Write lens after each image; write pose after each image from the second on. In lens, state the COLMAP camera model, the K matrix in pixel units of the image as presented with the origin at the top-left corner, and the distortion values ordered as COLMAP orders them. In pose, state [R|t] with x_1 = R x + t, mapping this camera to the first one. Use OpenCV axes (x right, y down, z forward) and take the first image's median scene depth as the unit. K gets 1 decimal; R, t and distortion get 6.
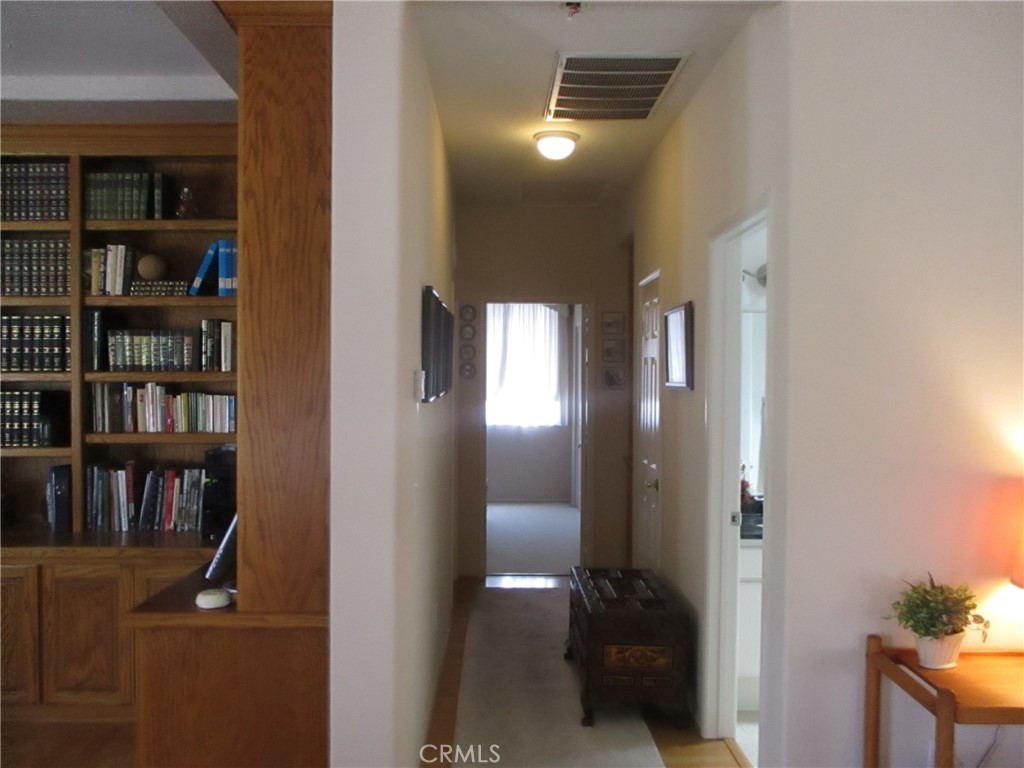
lens RADIAL K [[858.7, 0, 508.0], [0, 858.7, 380.6], [0, 0, 1]] dist [-0.008473, -0.018662]
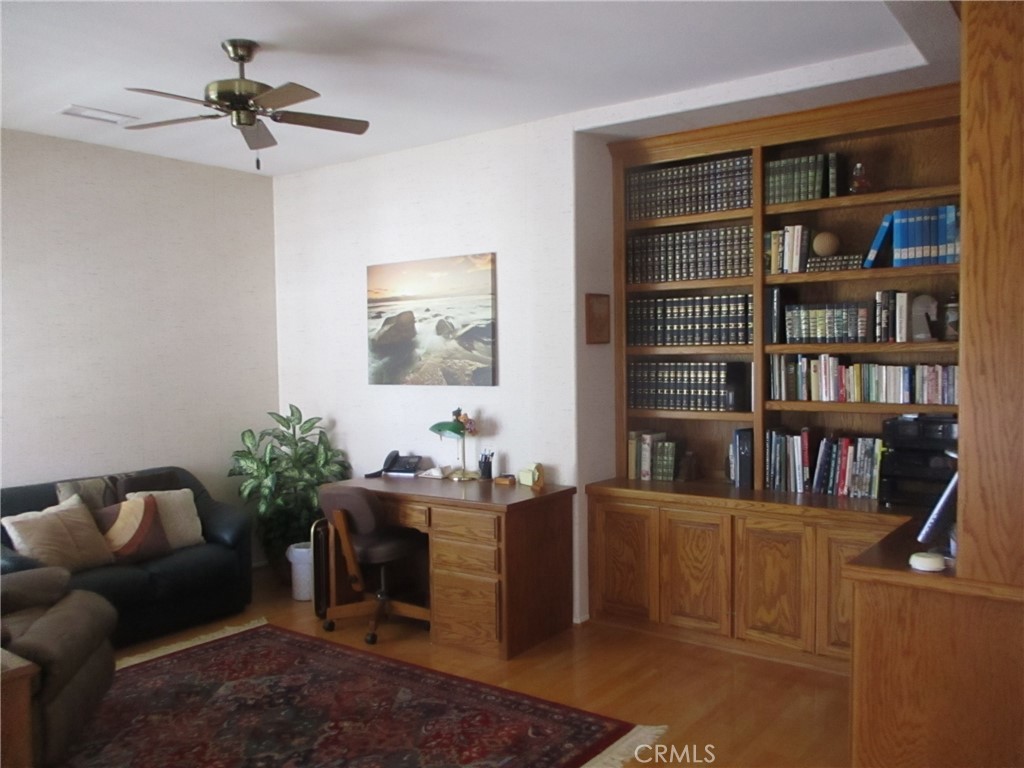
lens RADIAL K [[858.7, 0, 512.5], [0, 858.7, 384.5], [0, 0, 1]] dist [-0.008473, -0.018662]
pose [[0.796725, 0.012390, -0.604215, -0.088046], [0.005262, 0.999610, 0.027436, 0.009024], [0.604319, -0.025039, 0.796349, -0.073061]]
